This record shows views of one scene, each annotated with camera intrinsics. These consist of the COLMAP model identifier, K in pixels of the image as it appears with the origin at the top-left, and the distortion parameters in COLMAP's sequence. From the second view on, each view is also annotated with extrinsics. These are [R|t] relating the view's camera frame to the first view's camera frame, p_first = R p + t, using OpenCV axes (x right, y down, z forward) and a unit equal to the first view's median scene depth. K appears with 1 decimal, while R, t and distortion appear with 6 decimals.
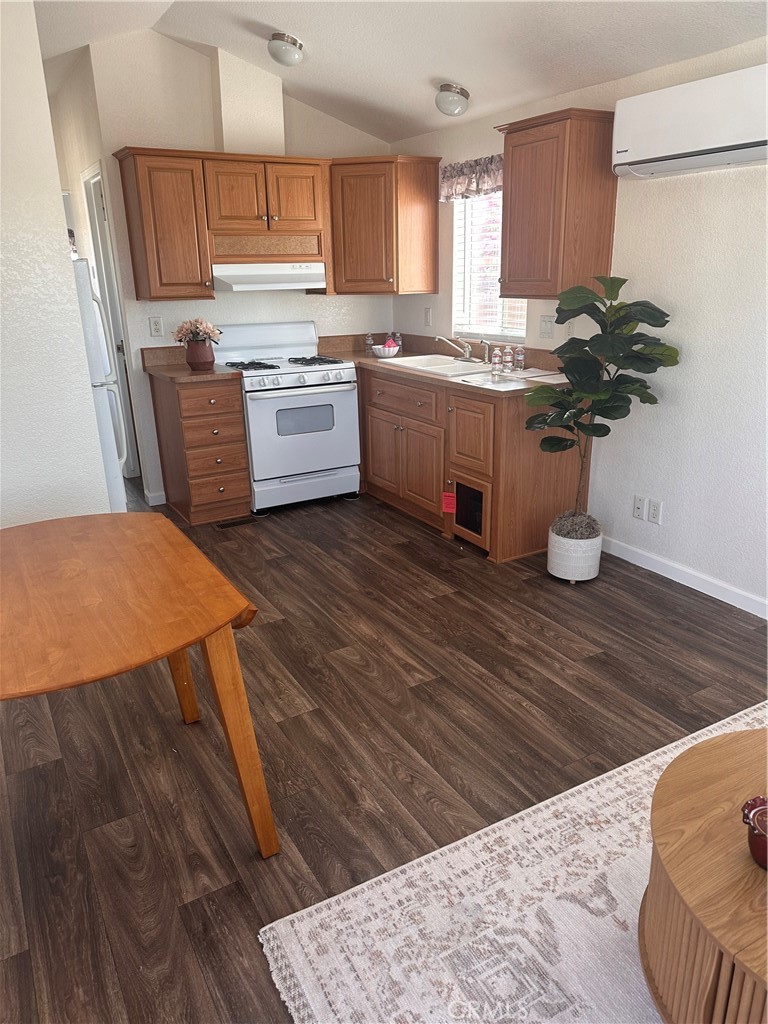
lens RADIAL K [[723.0, 0, 383.5], [0, 723.0, 513.9], [0, 0, 1]] dist [0.031904, -0.036895]
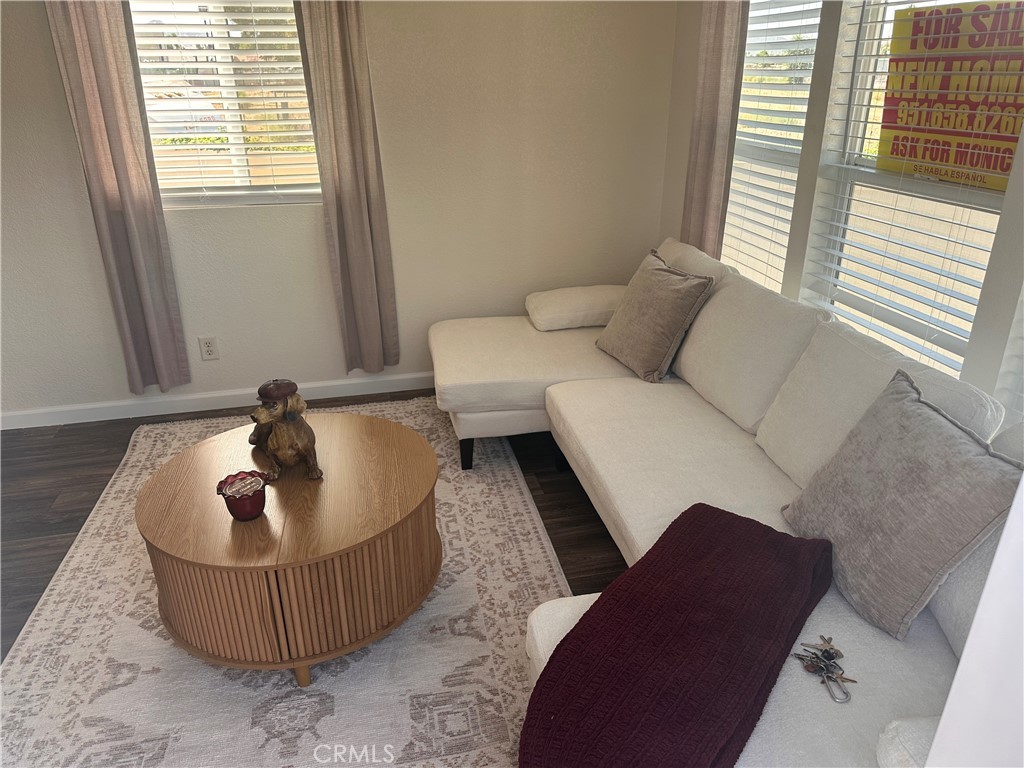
lens RADIAL K [[723.0, 0, 519.0], [0, 723.0, 380.8], [0, 0, 1]] dist [0.031904, -0.036895]
pose [[0.289145, -0.356514, 0.888421, -0.225183], [0.310845, 0.912740, 0.265105, 0.016256], [-0.905412, 0.199508, 0.374735, -0.022039]]
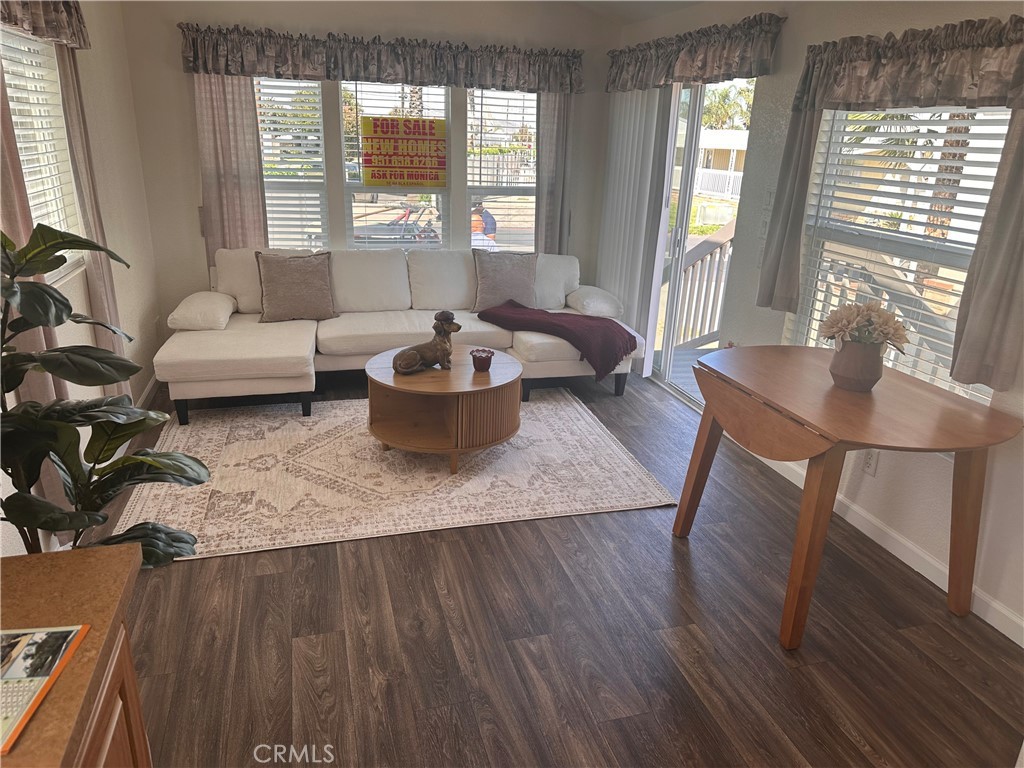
lens RADIAL K [[723.0, 0, 514.3], [0, 723.0, 381.5], [0, 0, 1]] dist [0.031904, -0.036895]
pose [[-0.971713, -0.083889, 0.220765, -0.092512], [0.067189, 0.797960, 0.598953, -0.539233], [-0.226408, 0.596843, -0.769752, 1.505872]]
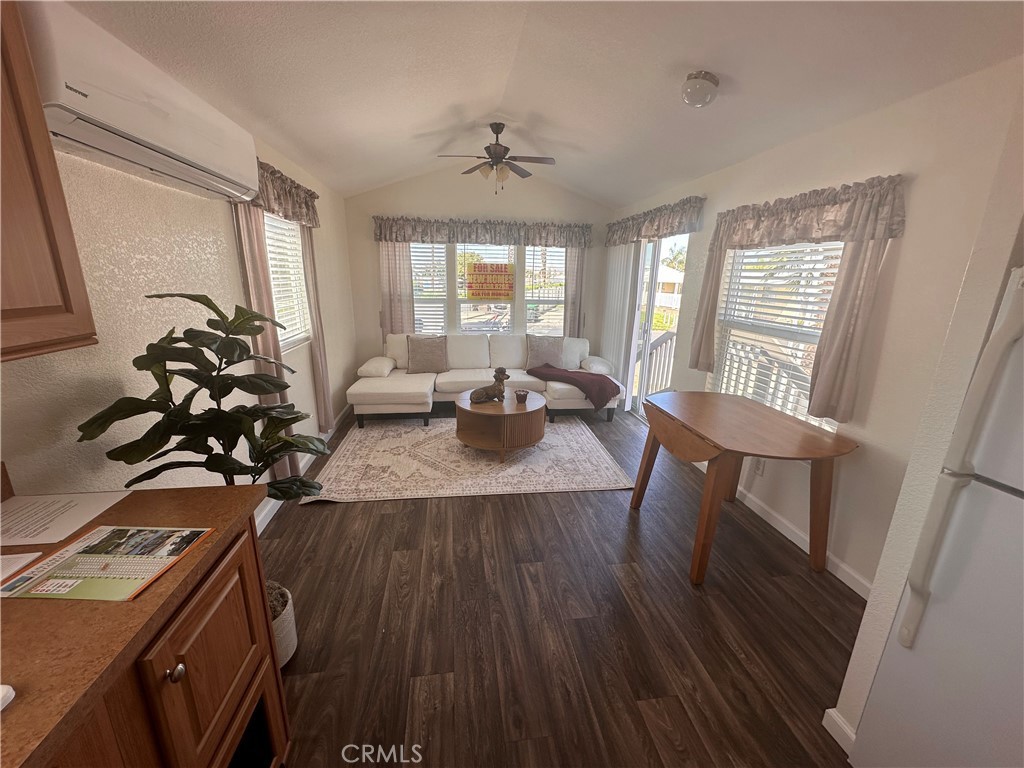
lens RADIAL K [[409.7, 0, 510.2], [0, 409.7, 385.3], [0, 0, 1]] dist [-0.003238, 0.000947]
pose [[-0.928667, -0.090444, 0.359718, -0.166000], [0.122629, 0.840412, 0.527892, -0.497386], [-0.350056, 0.534348, -0.769372, 1.463552]]
